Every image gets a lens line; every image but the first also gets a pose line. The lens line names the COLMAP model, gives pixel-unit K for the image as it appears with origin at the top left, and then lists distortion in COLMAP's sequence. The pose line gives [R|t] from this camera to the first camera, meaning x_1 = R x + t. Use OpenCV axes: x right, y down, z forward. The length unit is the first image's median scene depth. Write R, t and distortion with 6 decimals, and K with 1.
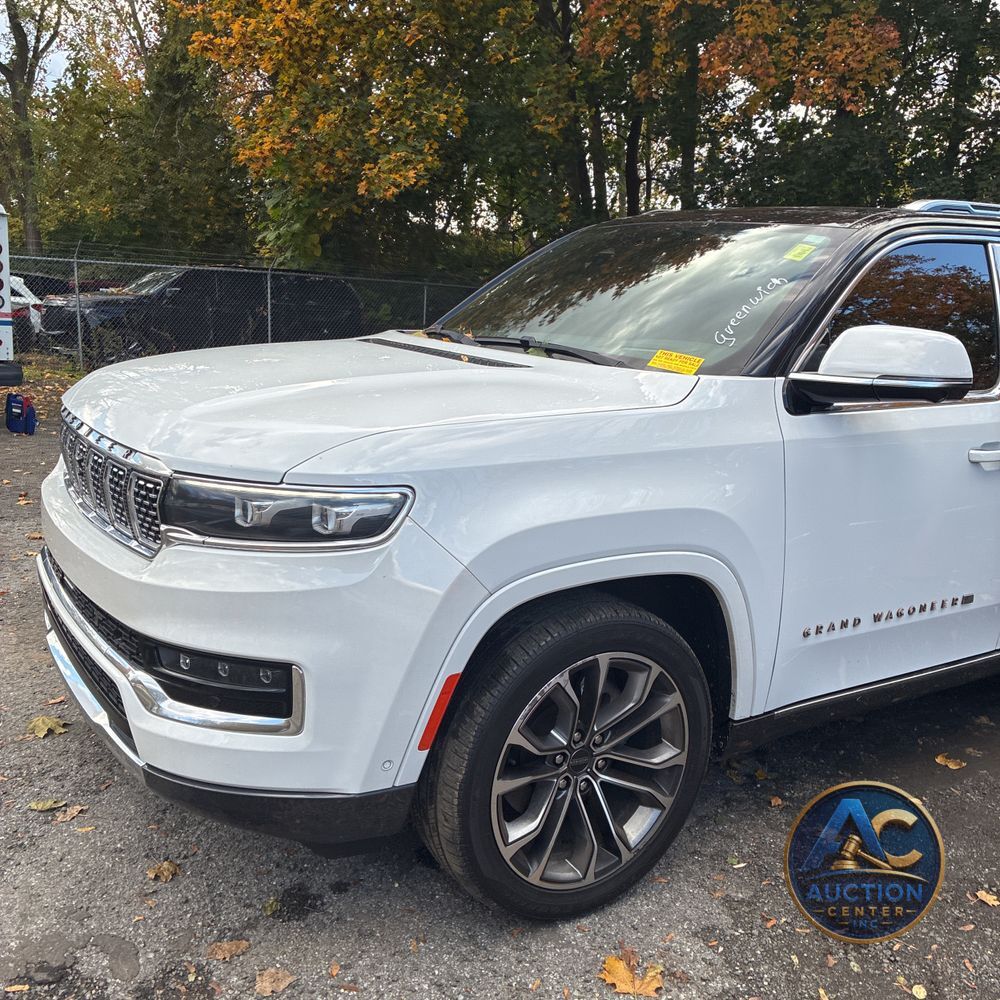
lens RADIAL K [[1032.8, 0, 462.2], [0, 1032.8, 479.8], [0, 0, 1]] dist [0.026628, 0.000000]
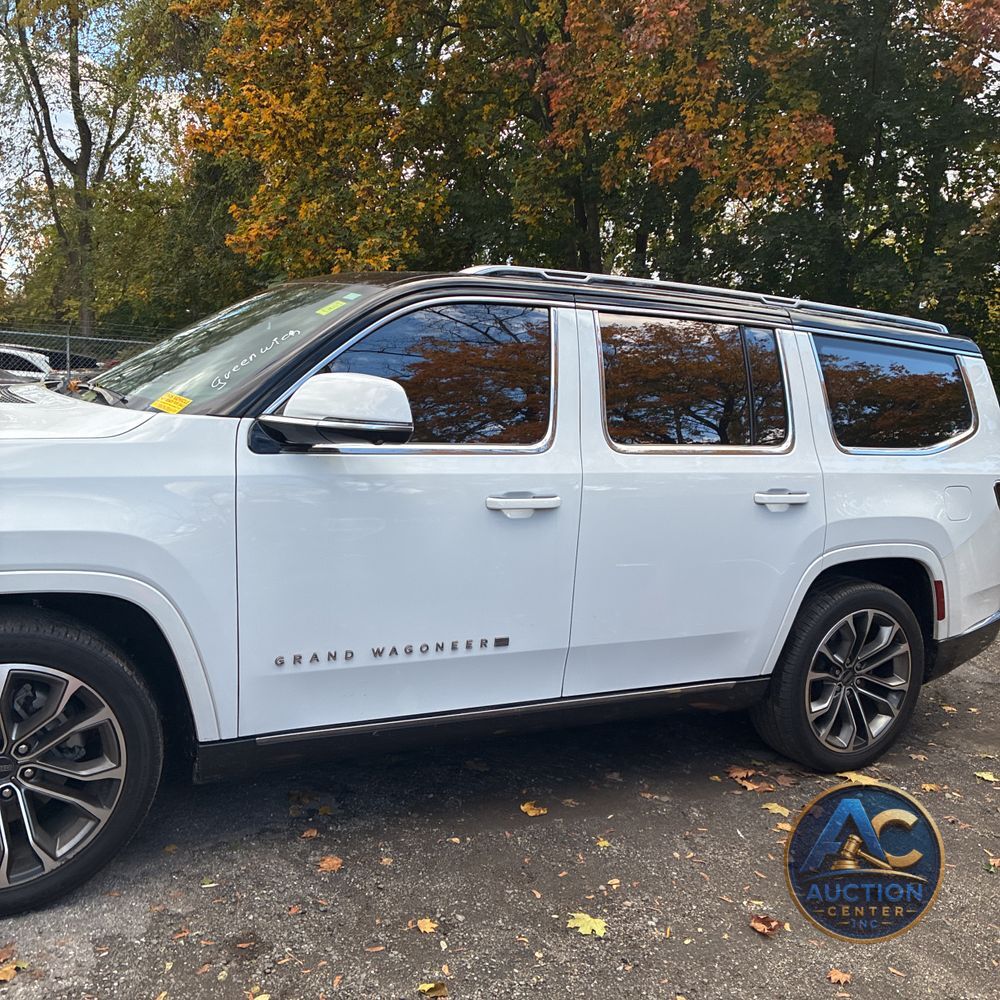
lens RADIAL K [[1032.8, 0, 477.1], [0, 1032.8, 503.8], [0, 0, 1]] dist [0.026628, 0.000000]
pose [[0.997881, 0.025713, -0.059768, 0.573089], [-0.029368, 0.997700, -0.061100, 0.044696], [0.058060, 0.062725, 0.996341, -0.045035]]
